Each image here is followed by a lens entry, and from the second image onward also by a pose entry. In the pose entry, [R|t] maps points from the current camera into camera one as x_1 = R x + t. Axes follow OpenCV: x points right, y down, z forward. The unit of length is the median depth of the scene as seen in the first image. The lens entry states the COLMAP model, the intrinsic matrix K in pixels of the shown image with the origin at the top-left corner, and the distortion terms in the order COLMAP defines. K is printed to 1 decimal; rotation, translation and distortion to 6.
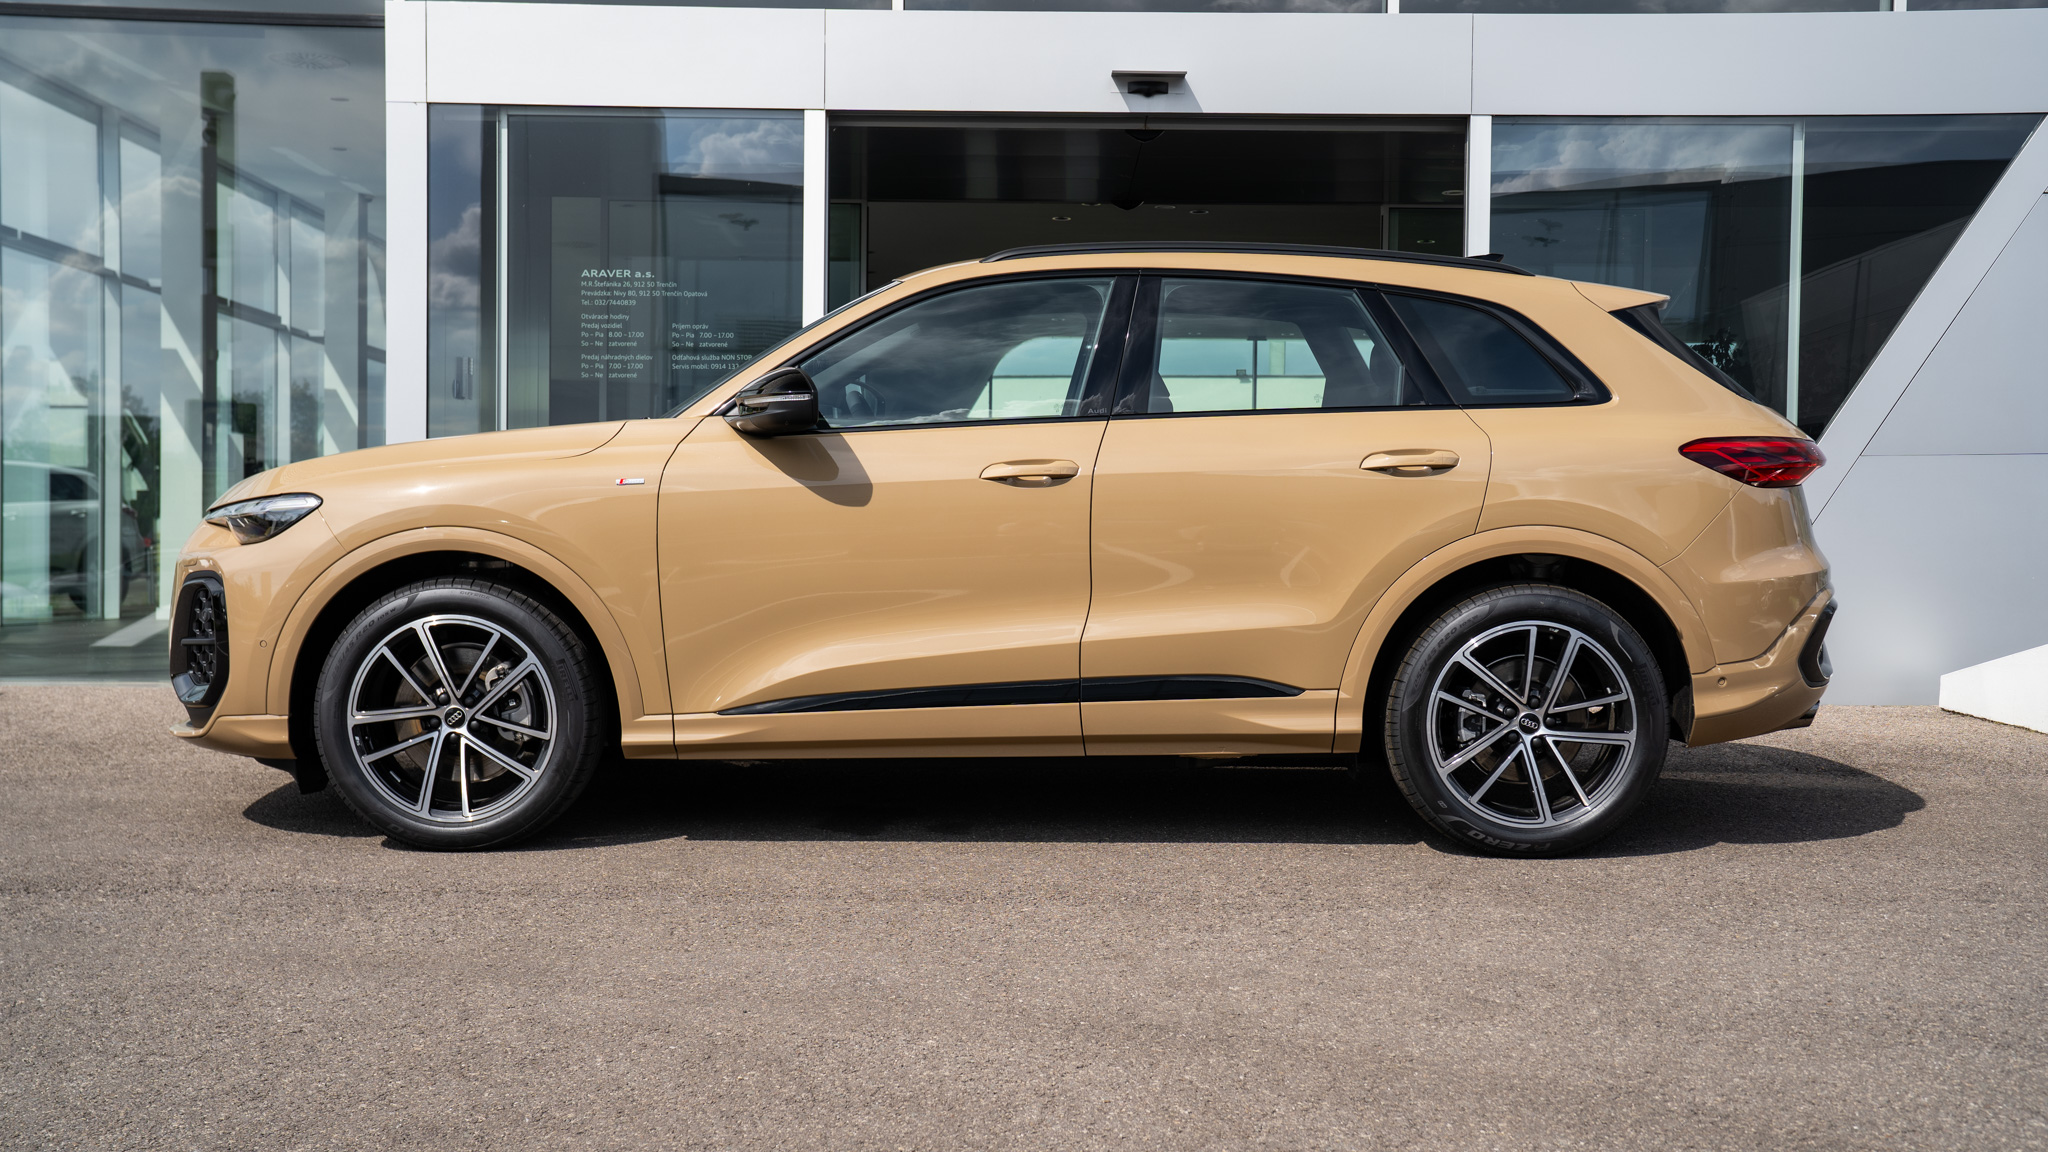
lens RADIAL K [[2322.8, 0, 1016.8], [0, 2322.8, 658.6], [0, 0, 1]] dist [0.038174, 0.044759]
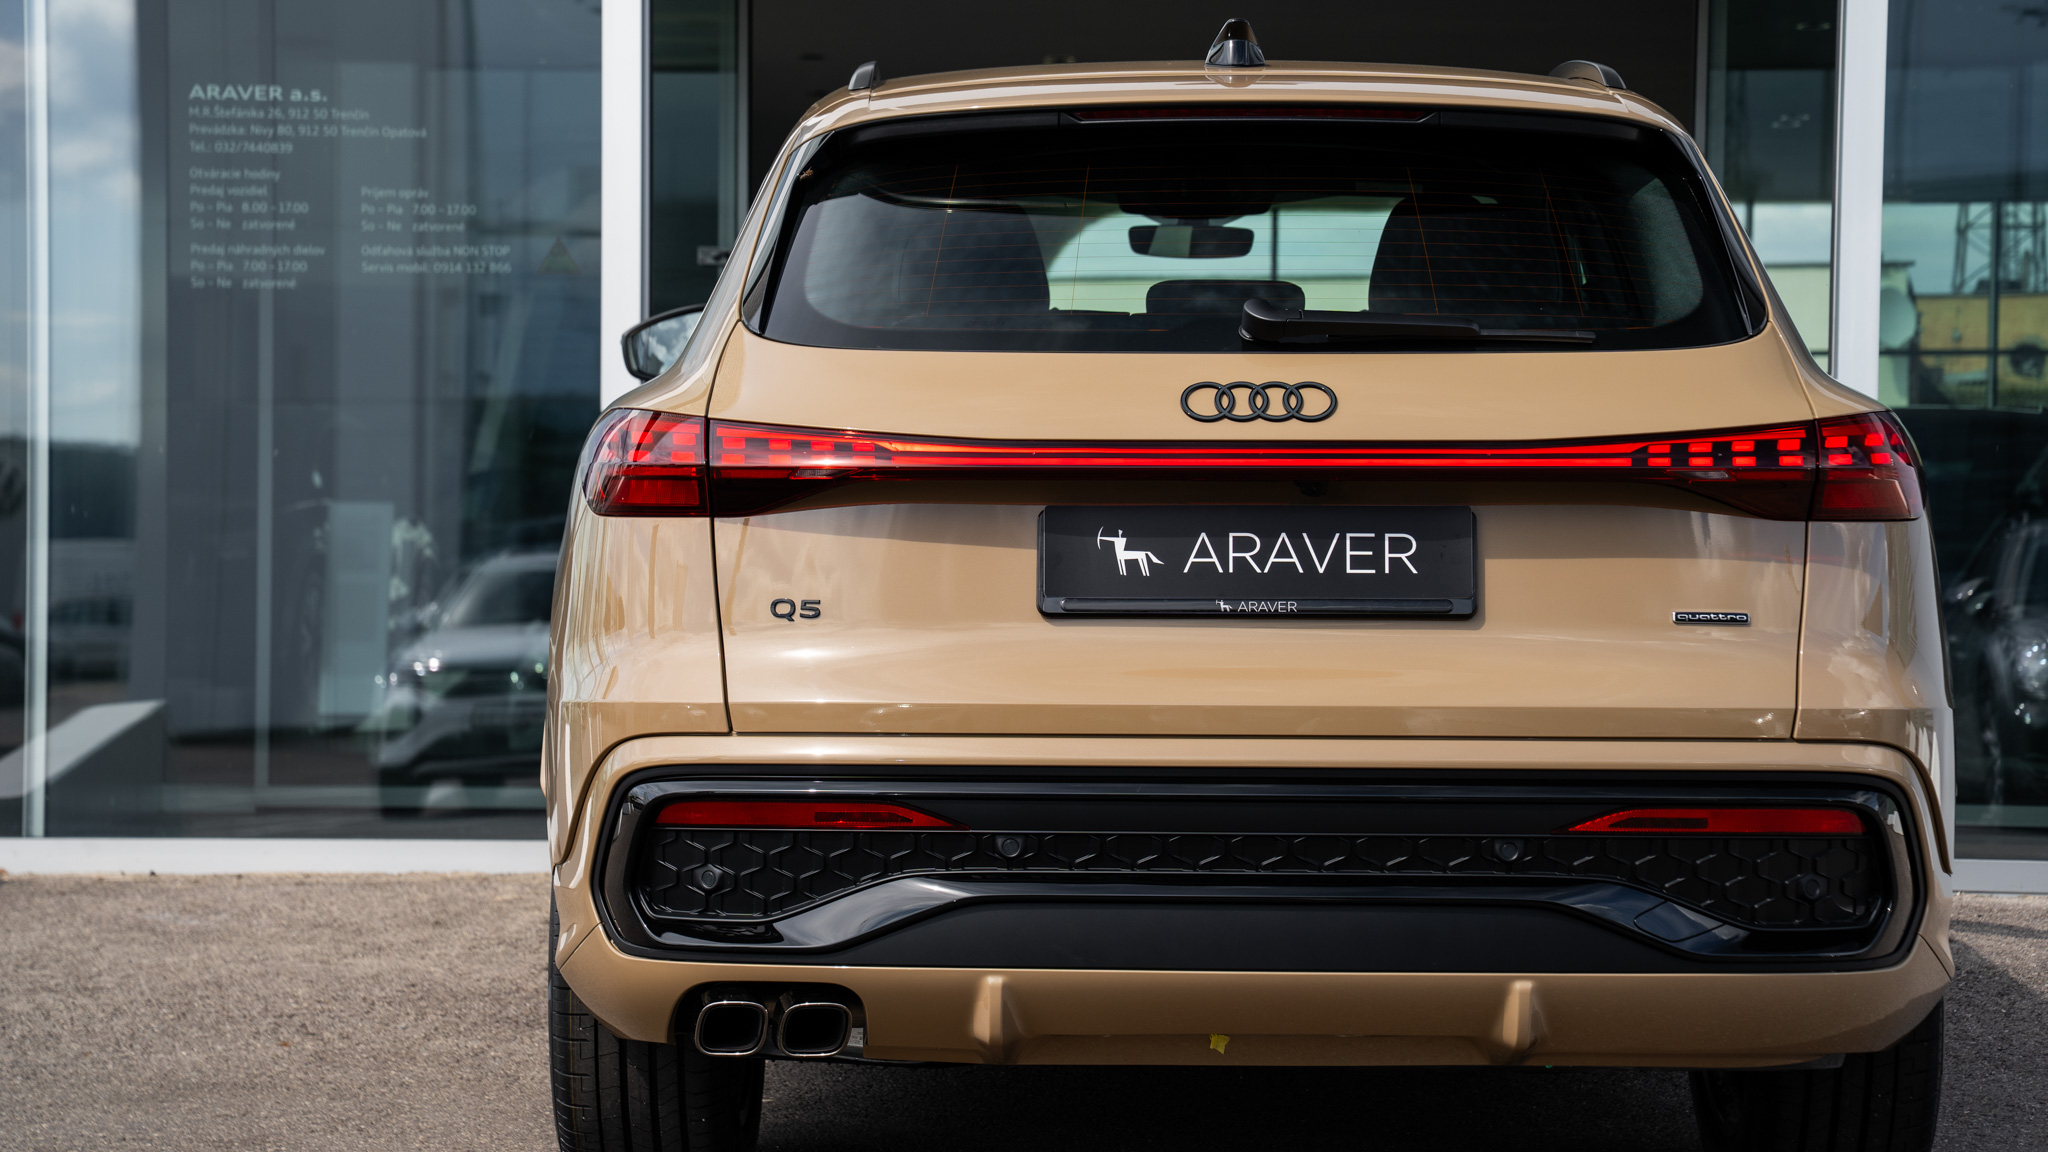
lens RADIAL K [[4047.8, 0, 1049.9], [0, 4047.8, 629.6], [0, 0, 1]] dist [0.371243, 0.328789]
pose [[0.999866, -0.002668, -0.016177, 0.042510], [0.002118, 0.999421, -0.033956, -0.016073], [0.016258, 0.033917, 0.999292, 0.098752]]
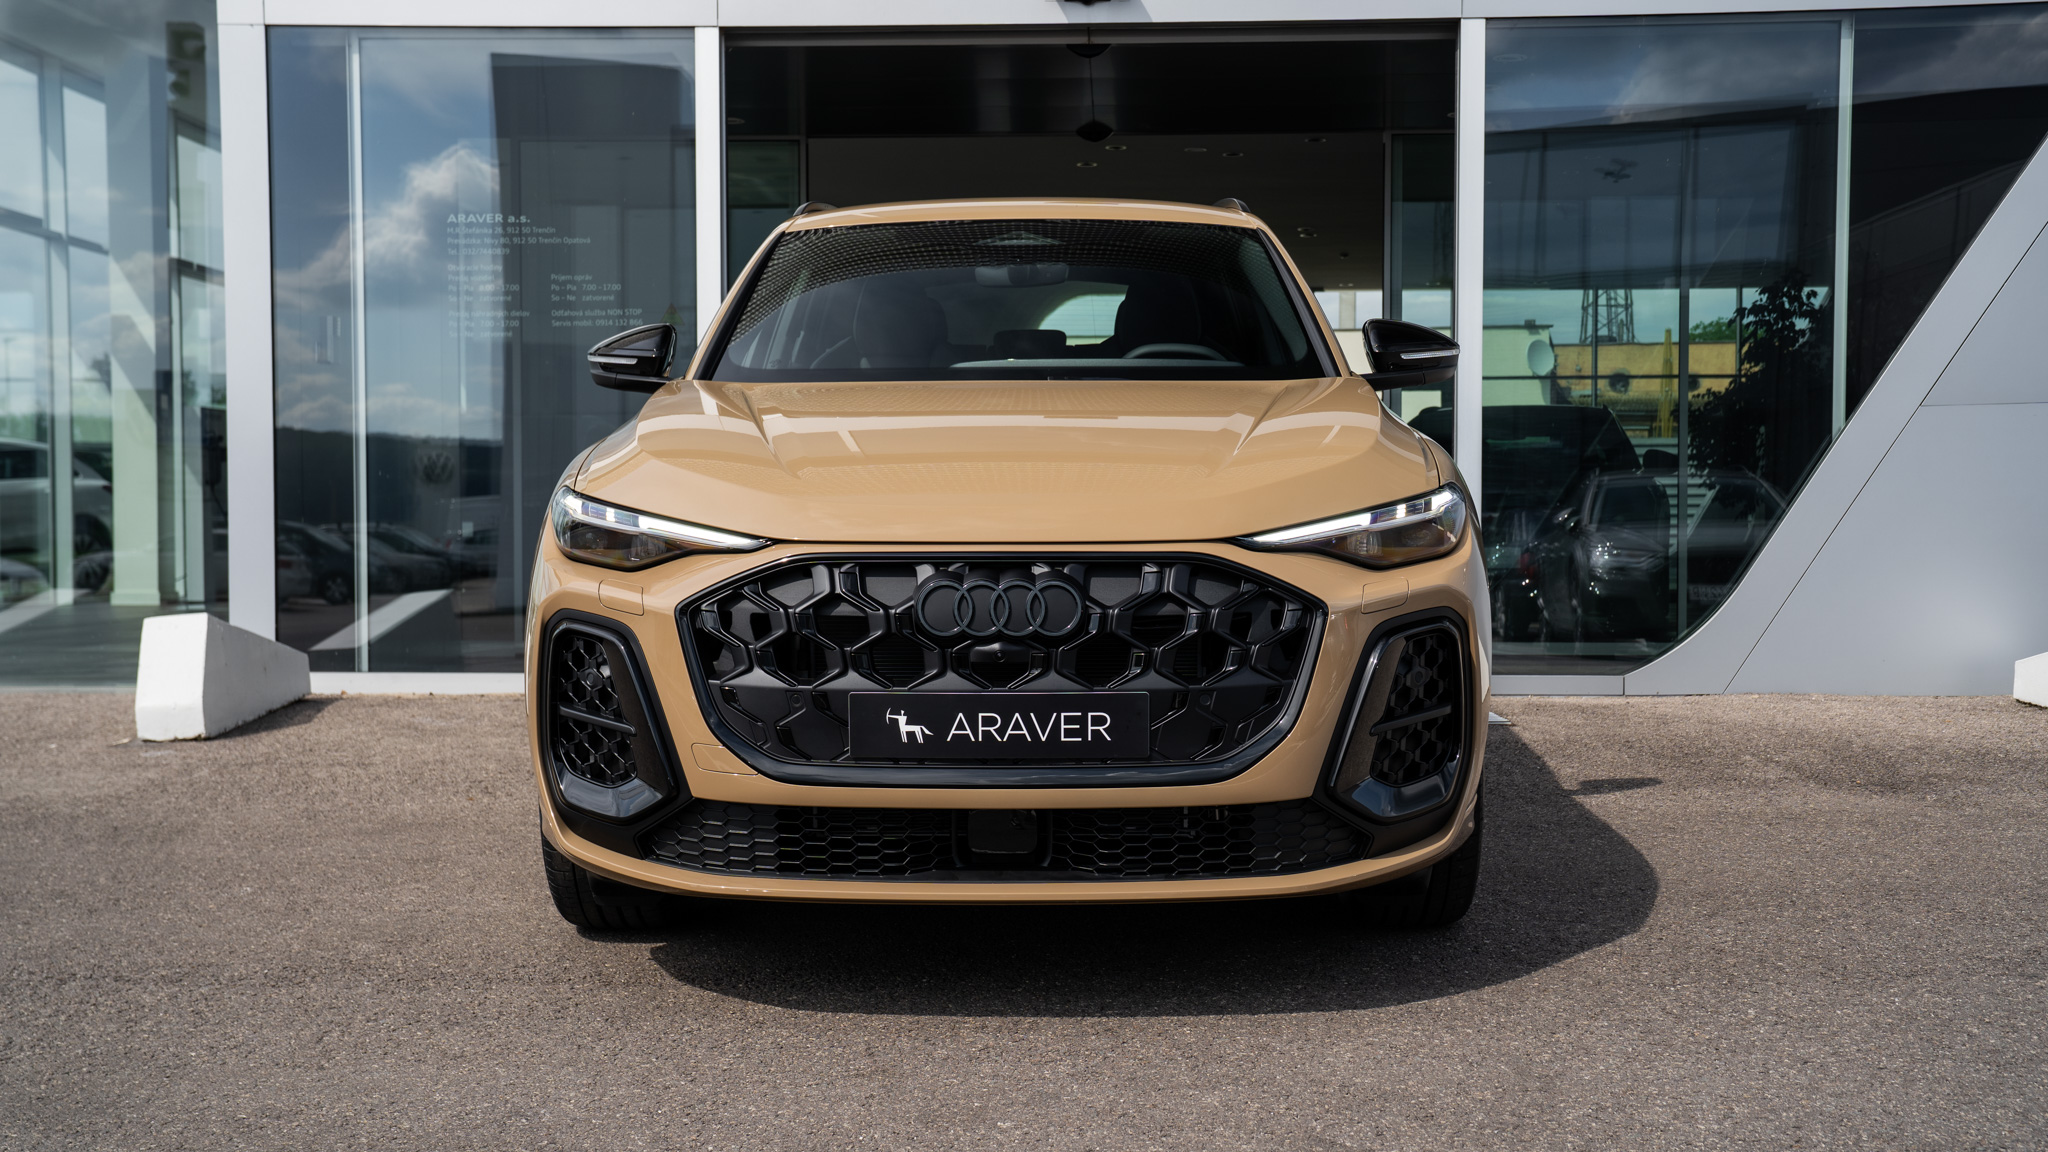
lens RADIAL K [[2383.2, 0, 1018.7], [0, 2383.2, 660.2], [0, 0, 1]] dist [0.016345, 0.181710]
pose [[0.999397, -0.010621, -0.033066, 0.096190], [0.011070, 0.999848, 0.013454, -0.014703], [0.032918, -0.013812, 0.999363, 0.175548]]
